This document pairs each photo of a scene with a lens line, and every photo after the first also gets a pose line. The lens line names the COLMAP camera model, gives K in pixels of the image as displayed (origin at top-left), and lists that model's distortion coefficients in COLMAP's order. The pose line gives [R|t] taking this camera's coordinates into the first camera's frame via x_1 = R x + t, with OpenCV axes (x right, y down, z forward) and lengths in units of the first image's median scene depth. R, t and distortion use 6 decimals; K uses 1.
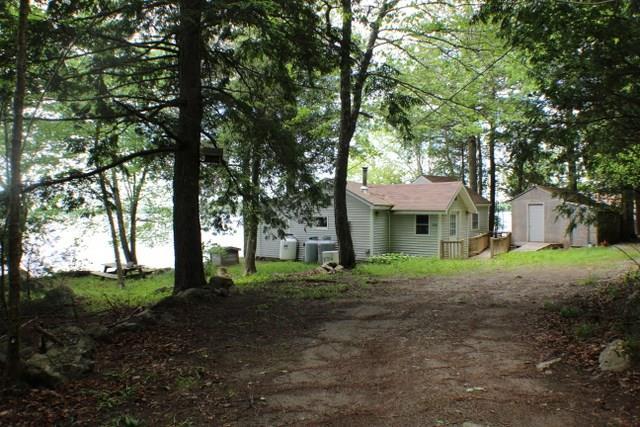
lens RADIAL K [[558.5, 0, 320.0], [0, 558.5, 213.5], [0, 0, 1]] dist [-0.105082, 0.005989]
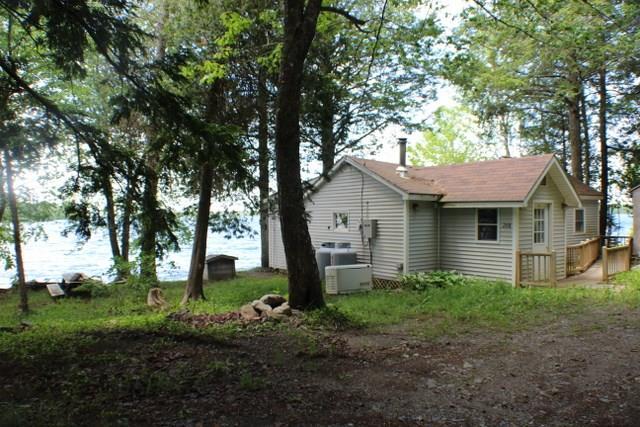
lens RADIAL K [[558.5, 0, 320.0], [0, 558.5, 213.5], [0, 0, 1]] dist [-0.105082, 0.005989]
pose [[0.984388, 0.000545, -0.176010, 0.080571], [-0.001089, 0.999995, -0.002992, 0.007115], [0.176008, 0.003137, 0.984384, 0.270282]]
